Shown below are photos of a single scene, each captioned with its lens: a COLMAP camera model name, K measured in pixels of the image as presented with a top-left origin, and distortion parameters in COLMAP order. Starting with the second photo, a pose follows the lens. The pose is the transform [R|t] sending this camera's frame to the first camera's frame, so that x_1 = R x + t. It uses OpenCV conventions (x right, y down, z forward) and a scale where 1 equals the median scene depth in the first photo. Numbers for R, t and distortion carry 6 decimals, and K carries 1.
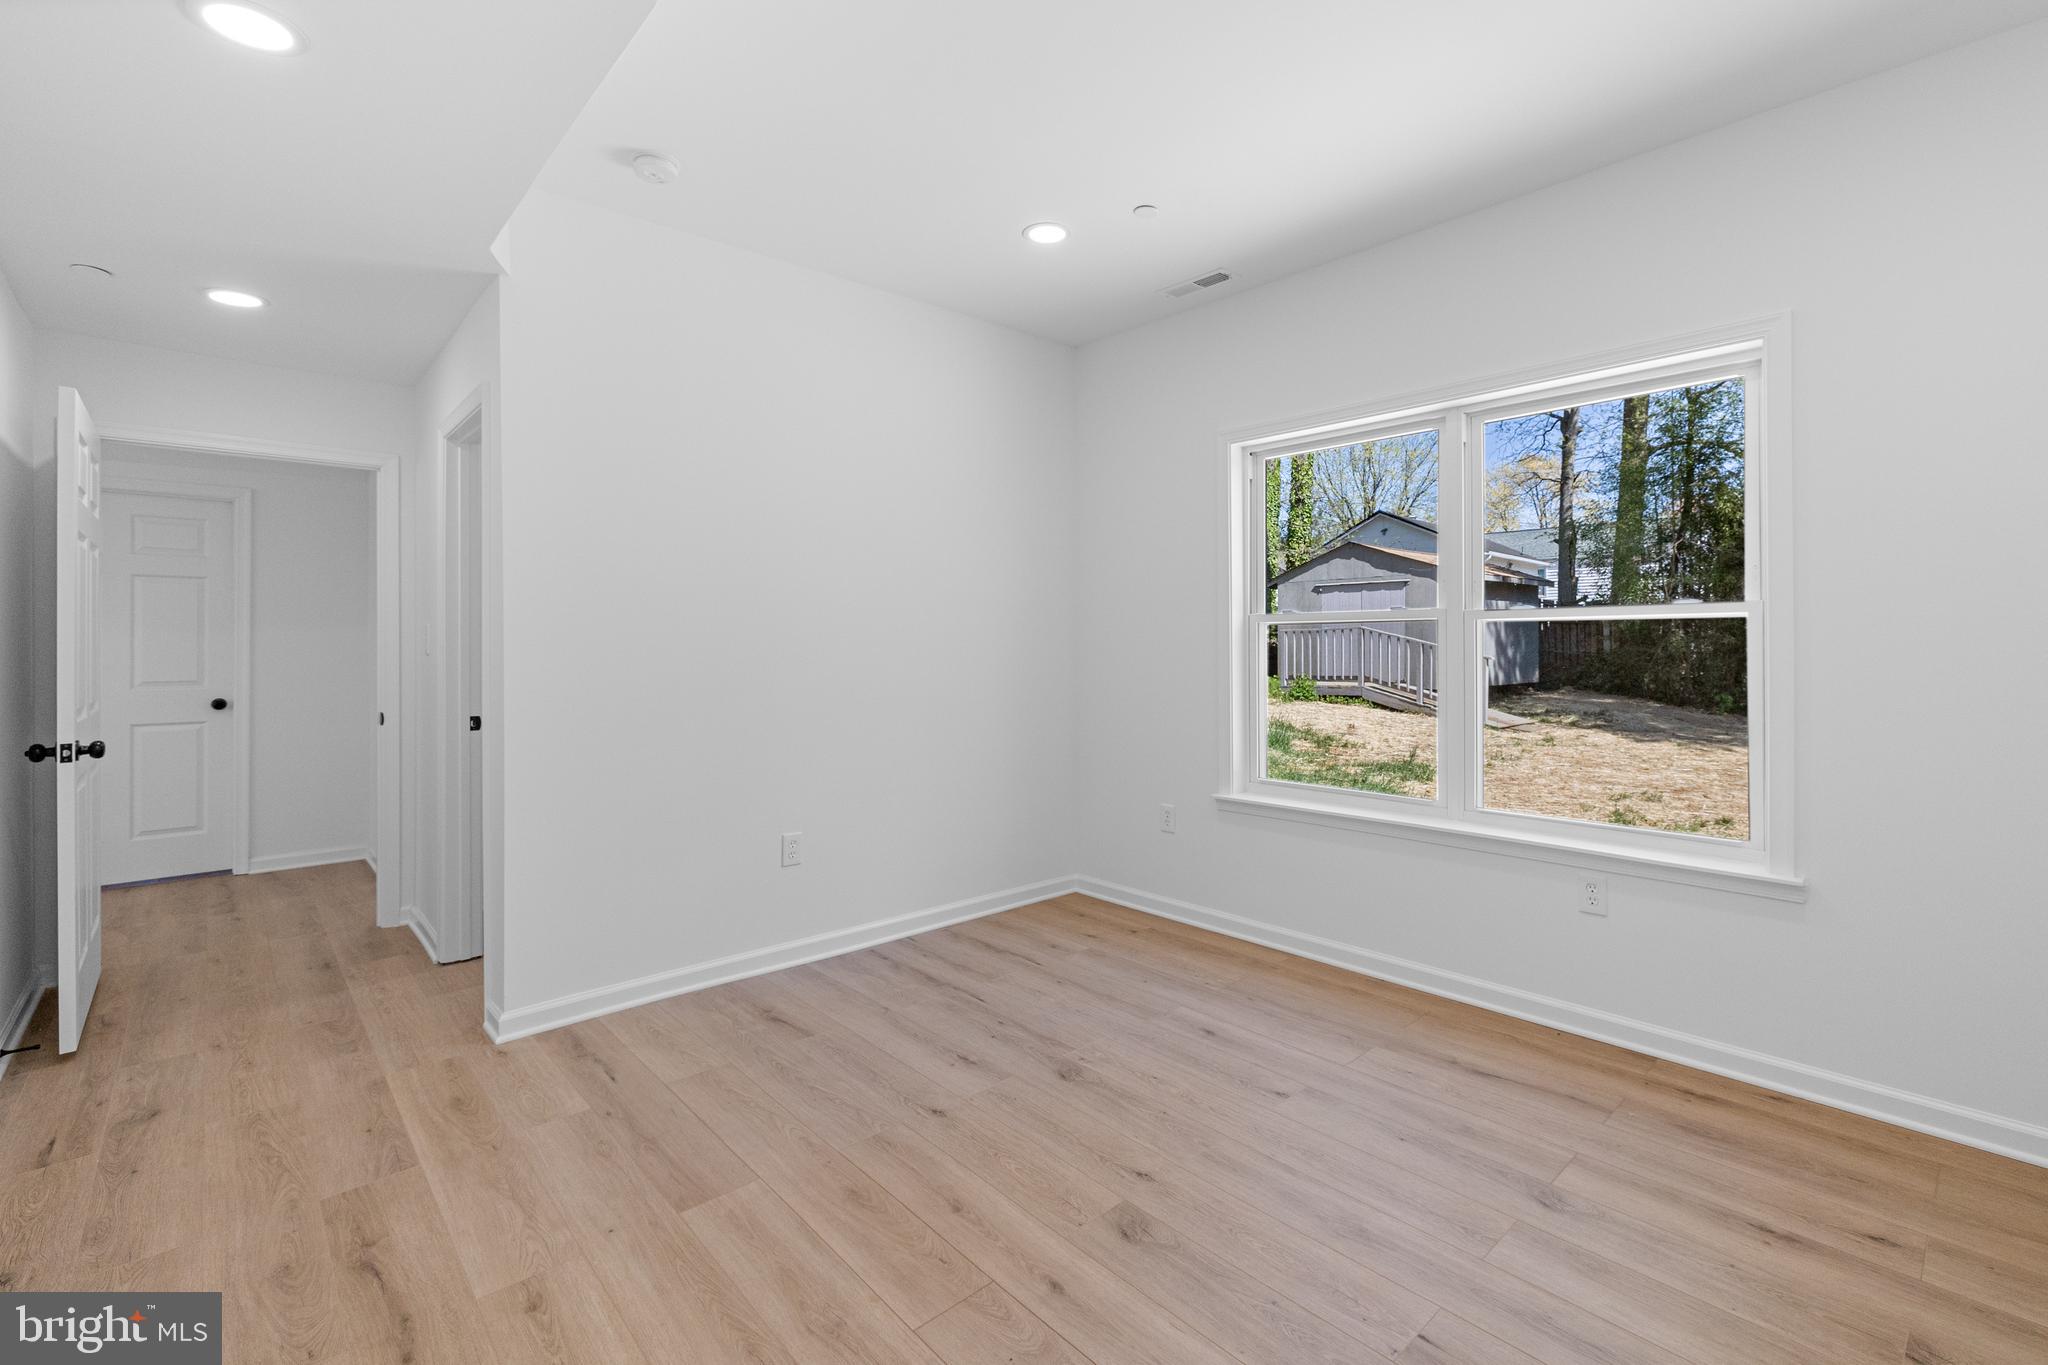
lens RADIAL K [[895.0, 0, 1017.0], [0, 895.0, 638.4], [0, 0, 1]] dist [0.000596, -0.000250]
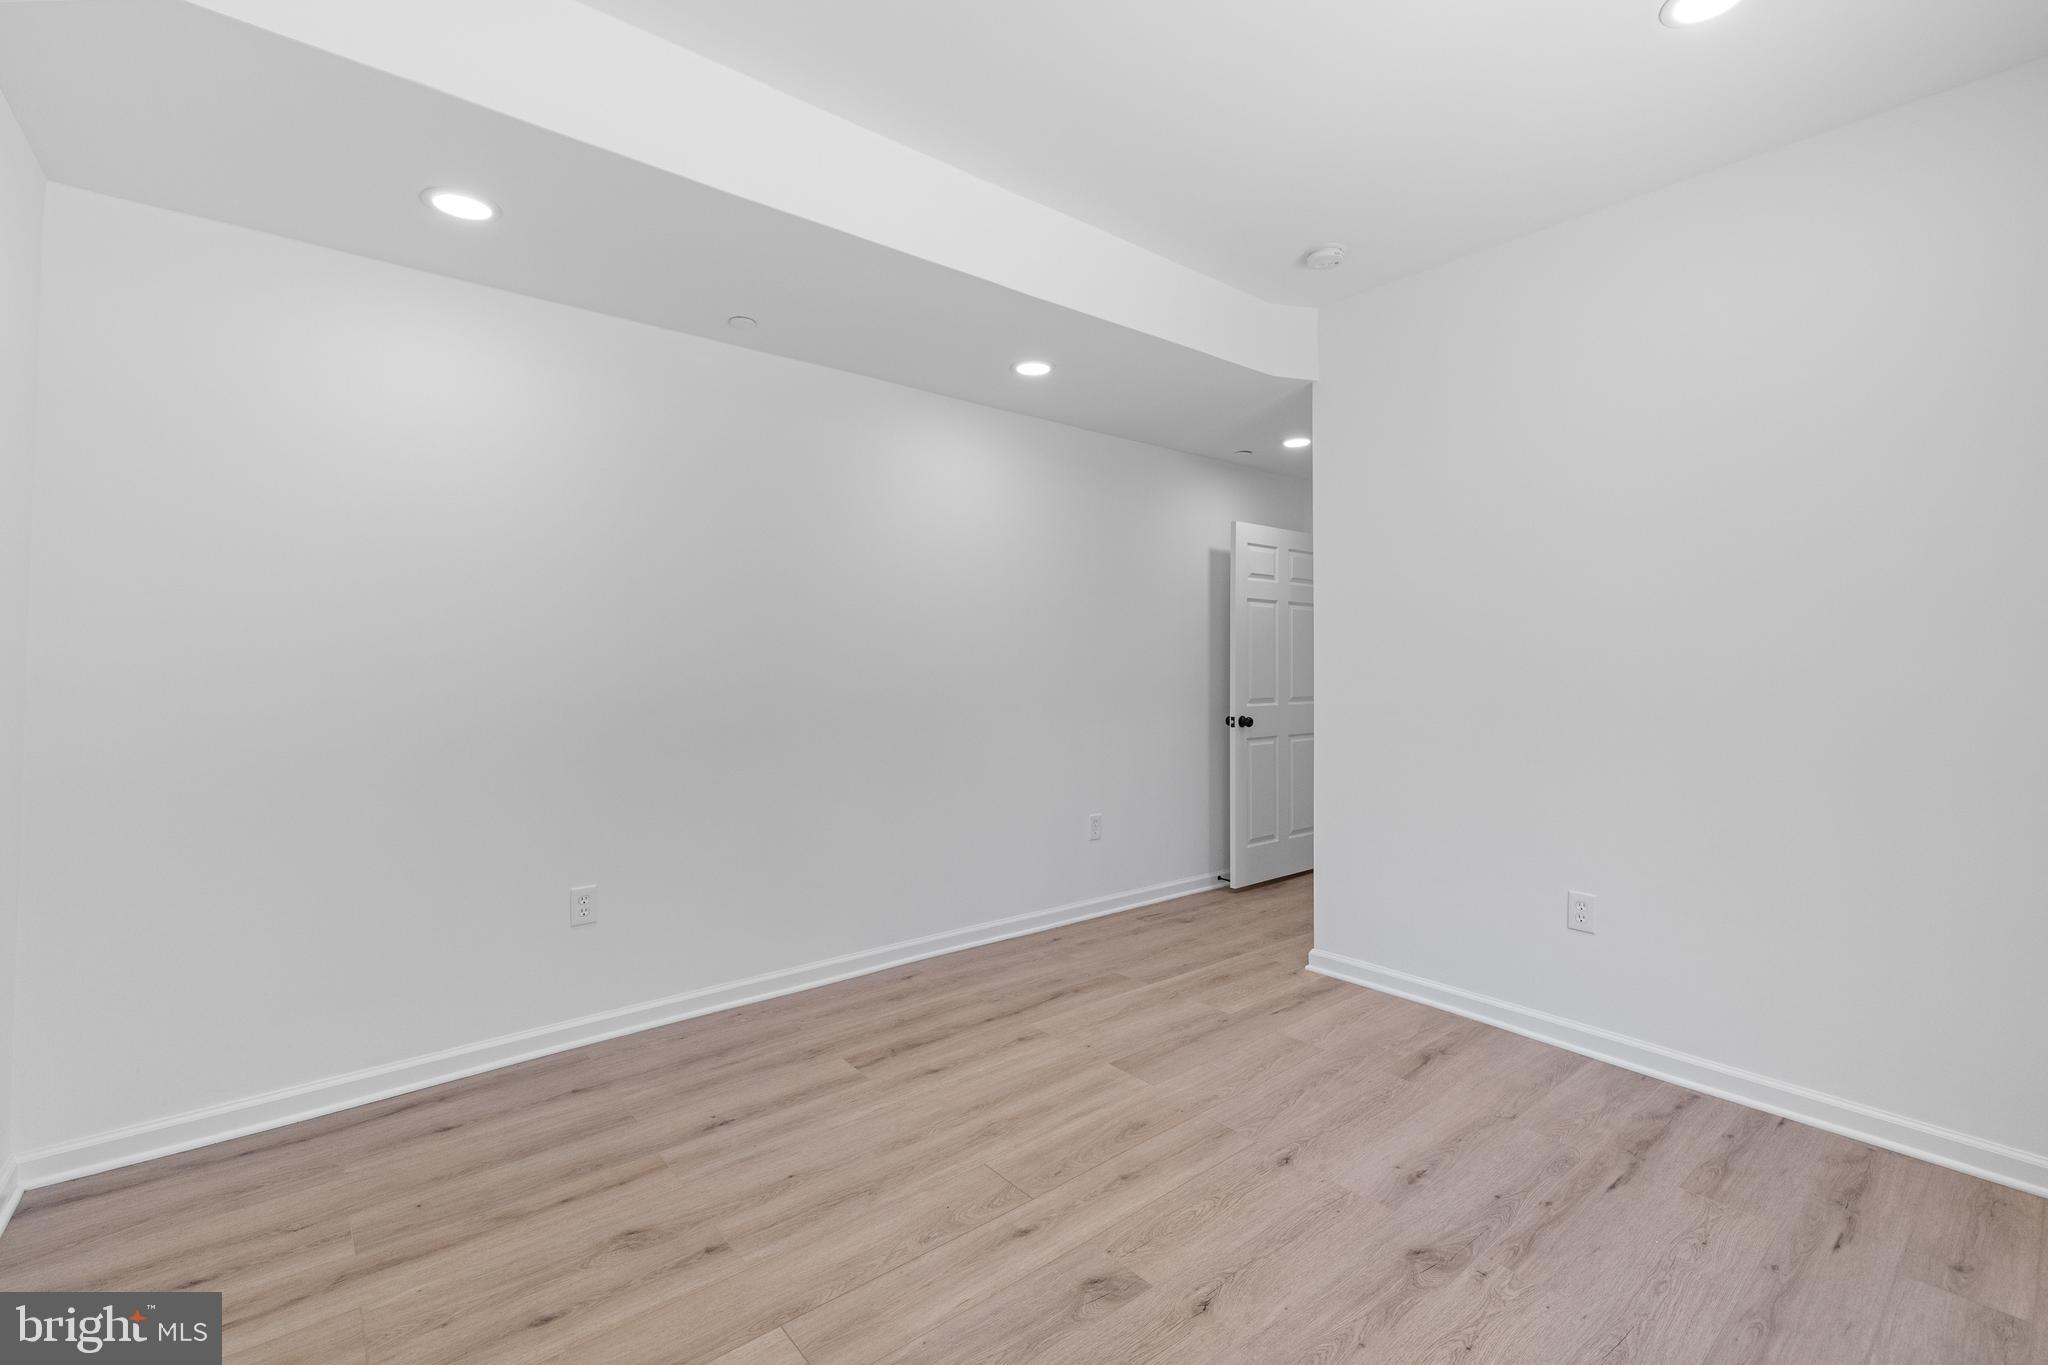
lens RADIAL K [[866.6, 0, 1019.0], [0, 866.6, 693.0], [0, 0, 1]] dist [0.002054, 0.000035]
pose [[-0.023261, 0.037004, -0.999044, 0.707843], [-0.003216, 0.999307, 0.037088, 0.012590], [0.999724, 0.004075, -0.023126, 0.661639]]
